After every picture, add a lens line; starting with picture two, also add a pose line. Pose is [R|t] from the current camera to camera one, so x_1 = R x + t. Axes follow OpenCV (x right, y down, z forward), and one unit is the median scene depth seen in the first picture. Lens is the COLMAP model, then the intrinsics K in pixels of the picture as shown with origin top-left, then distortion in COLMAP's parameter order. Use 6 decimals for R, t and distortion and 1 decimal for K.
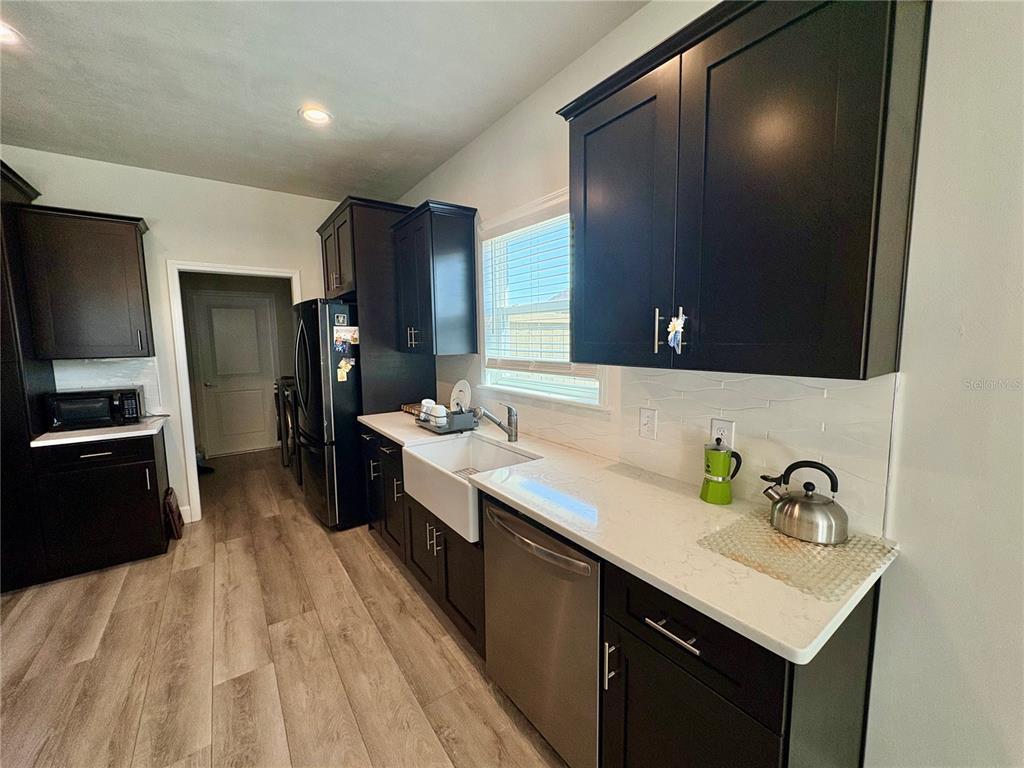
lens RADIAL K [[405.5, 0, 512.0], [0, 405.5, 384.0], [0, 0, 1]] dist [-0.001199, -0.000462]
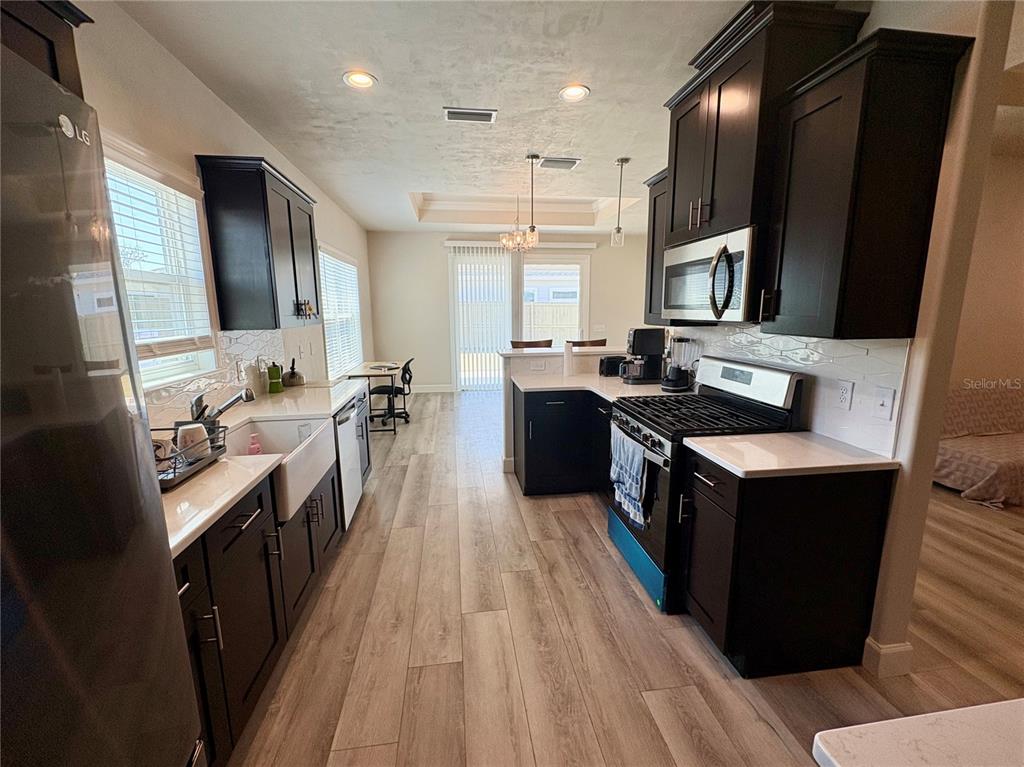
lens RADIAL K [[428.2, 0, 512.0], [0, 428.2, 383.5], [0, 0, 1]] dist [0.000083, -0.000487]
pose [[-0.883855, -0.061761, 0.463665, -0.837517], [0.070531, 0.962315, 0.262631, -0.131021], [-0.462412, 0.264831, -0.846191, 1.217994]]
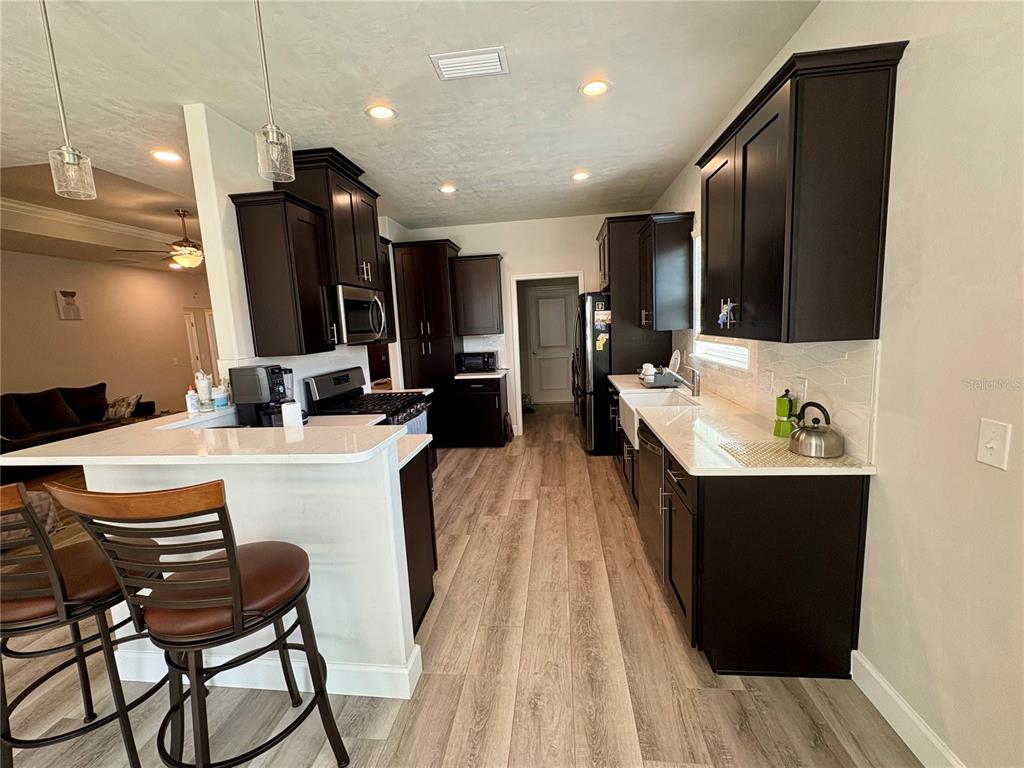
lens RADIAL K [[428.2, 0, 512.0], [0, 428.2, 384.0], [0, 0, 1]] dist [0.000083, -0.000487]
pose [[0.741439, 0.068949, -0.667469, 0.411371], [-0.033713, 0.997278, 0.065568, 0.027048], [0.670173, -0.026112, 0.741745, -0.360424]]
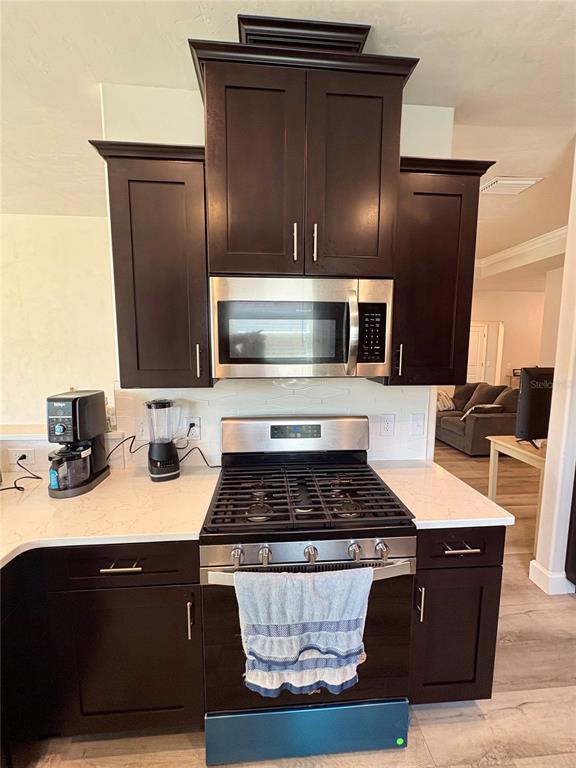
lens RADIAL K [[321.2, 0, 288.0], [0, 321.2, 384.0], [0, 0, 1]] dist [0.000083, -0.000487]
pose [[-0.520614, 0.108684, -0.846846, -0.315376], [-0.090841, 0.979183, 0.181515, -0.082546], [0.848946, 0.171428, -0.499904, 0.530865]]
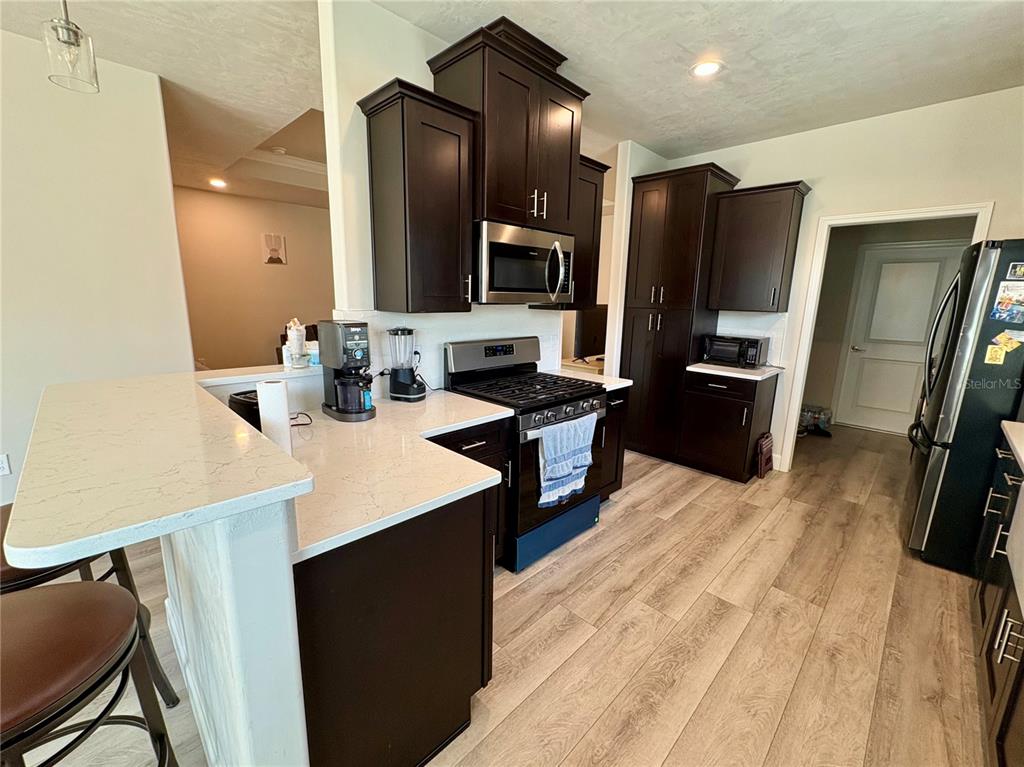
lens RADIAL K [[428.2, 0, 512.0], [0, 428.2, 383.5], [0, 0, 1]] dist [0.000083, -0.000487]
pose [[0.163612, 0.211213, -0.963649, 0.163573], [-0.131911, 0.972724, 0.190806, -0.005369], [0.977666, 0.095898, 0.187011, 0.100177]]
